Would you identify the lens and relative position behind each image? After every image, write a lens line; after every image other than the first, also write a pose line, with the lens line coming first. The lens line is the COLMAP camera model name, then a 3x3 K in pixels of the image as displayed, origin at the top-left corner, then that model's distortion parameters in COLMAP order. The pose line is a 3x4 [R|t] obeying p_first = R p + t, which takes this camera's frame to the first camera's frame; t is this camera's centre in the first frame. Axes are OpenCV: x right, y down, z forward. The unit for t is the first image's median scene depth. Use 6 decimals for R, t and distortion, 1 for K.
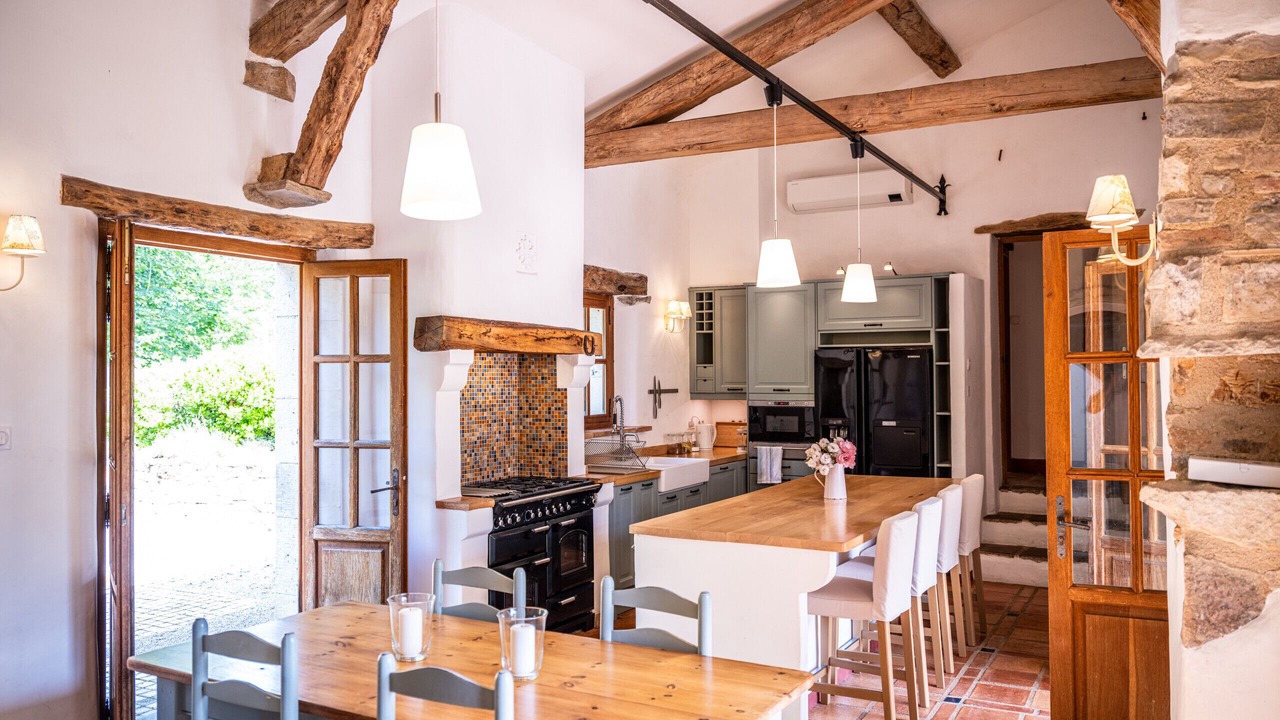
lens RADIAL K [[989.8, 0, 634.2], [0, 989.8, 357.1], [0, 0, 1]] dist [0.008594, -0.000031]
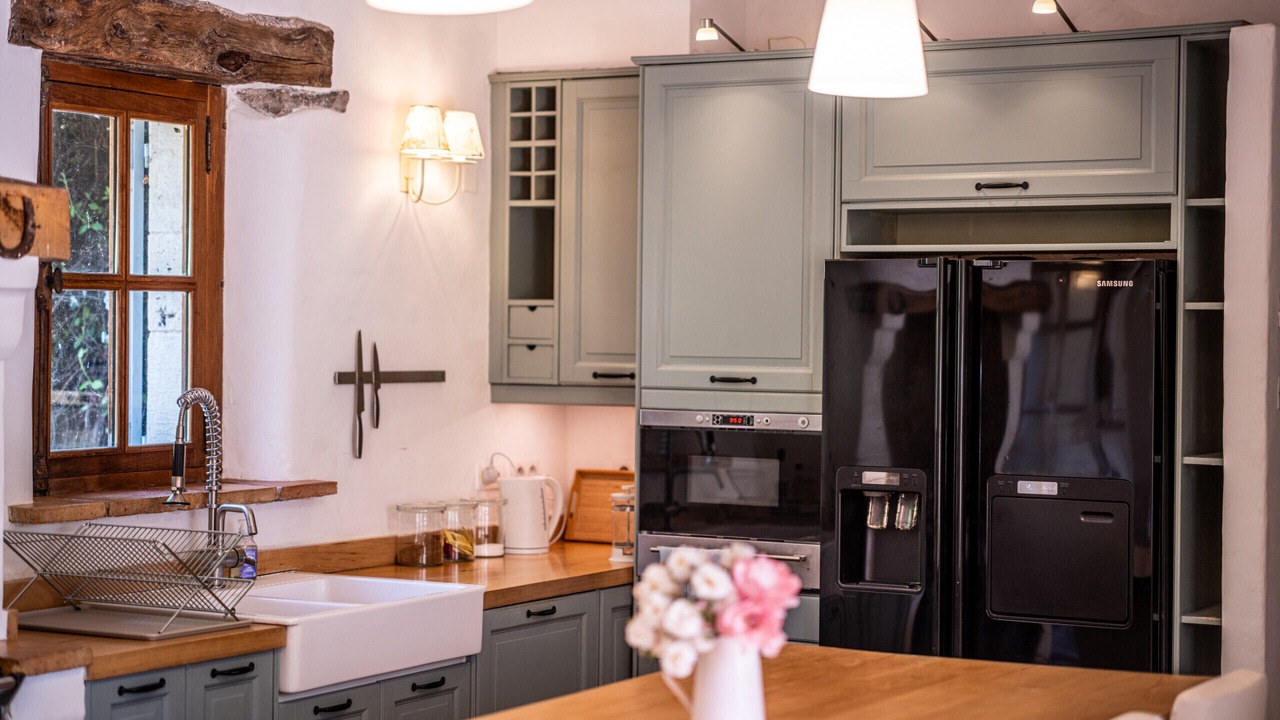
lens RADIAL K [[2363.7, 0, 619.9], [0, 2363.7, 357.2], [0, 0, 1]] dist [0.076429, -0.005190]
pose [[0.999739, 0.016789, -0.015484, 0.154067], [-0.016368, 0.999502, 0.026973, 0.006148], [0.015929, -0.026713, 0.999516, 0.257250]]
